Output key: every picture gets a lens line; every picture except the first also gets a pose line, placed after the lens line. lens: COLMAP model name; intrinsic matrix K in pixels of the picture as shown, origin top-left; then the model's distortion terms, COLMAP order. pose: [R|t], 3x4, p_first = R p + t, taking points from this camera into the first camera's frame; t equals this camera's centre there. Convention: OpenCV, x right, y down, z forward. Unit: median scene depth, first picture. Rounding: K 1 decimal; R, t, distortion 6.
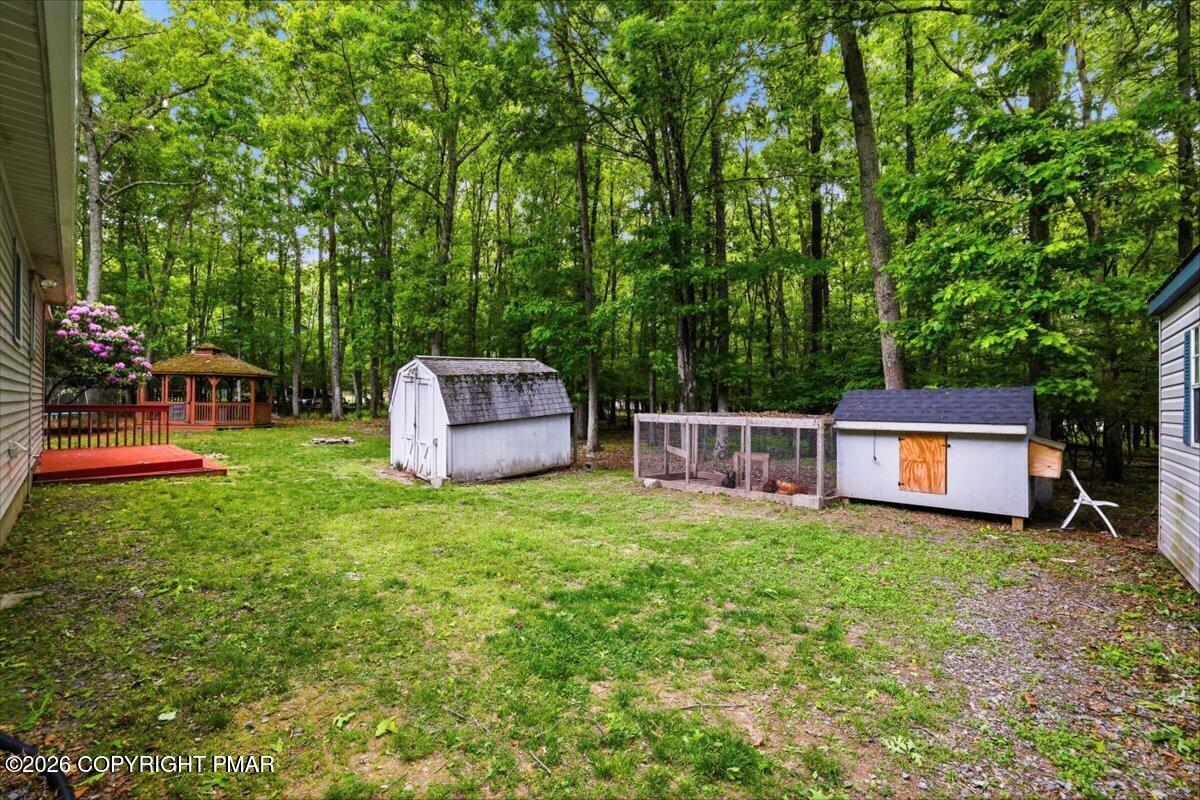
lens RADIAL K [[524.7, 0, 600.0], [0, 524.7, 400.0], [0, 0, 1]] dist [-0.045943, 0.022560]
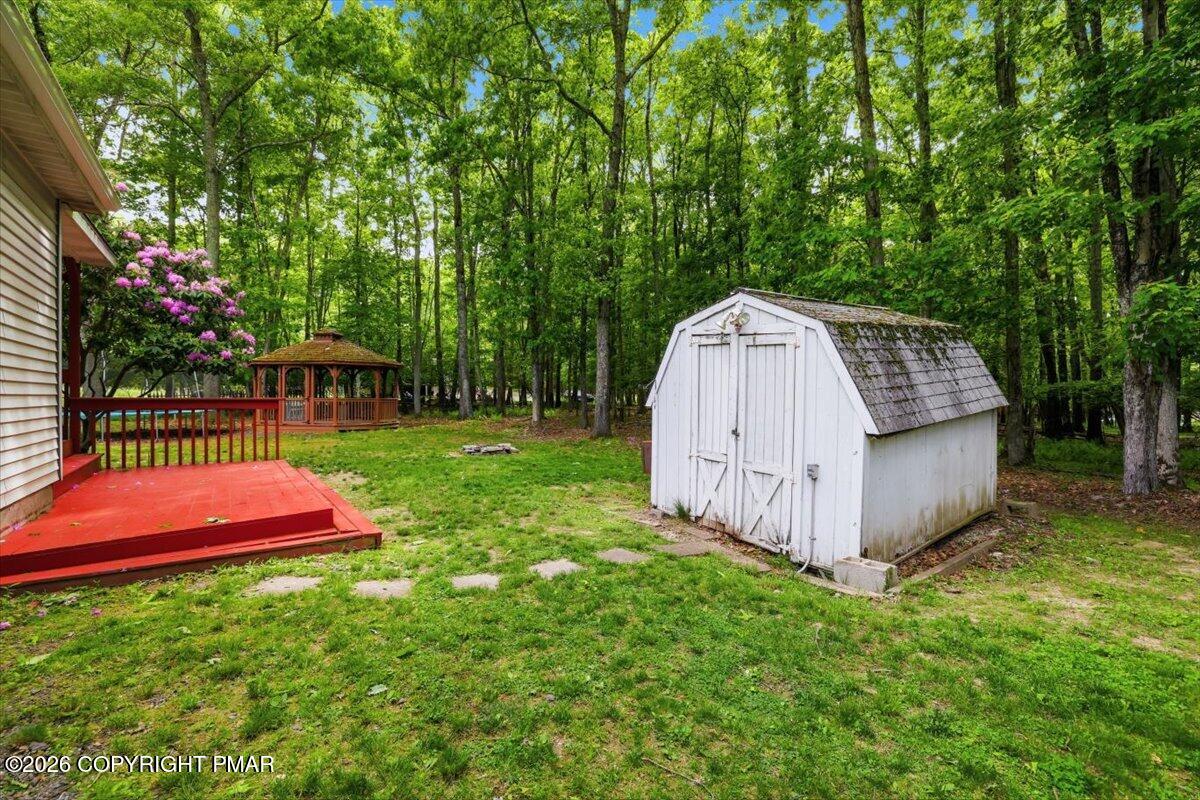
lens RADIAL K [[524.7, 0, 600.0], [0, 524.7, 400.0], [0, 0, 1]] dist [-0.045943, 0.022560]
pose [[0.986947, -0.007356, -0.160875, -0.352182], [0.008127, 0.999958, 0.004135, 0.012877], [0.160838, -0.005388, 0.986966, 0.442973]]
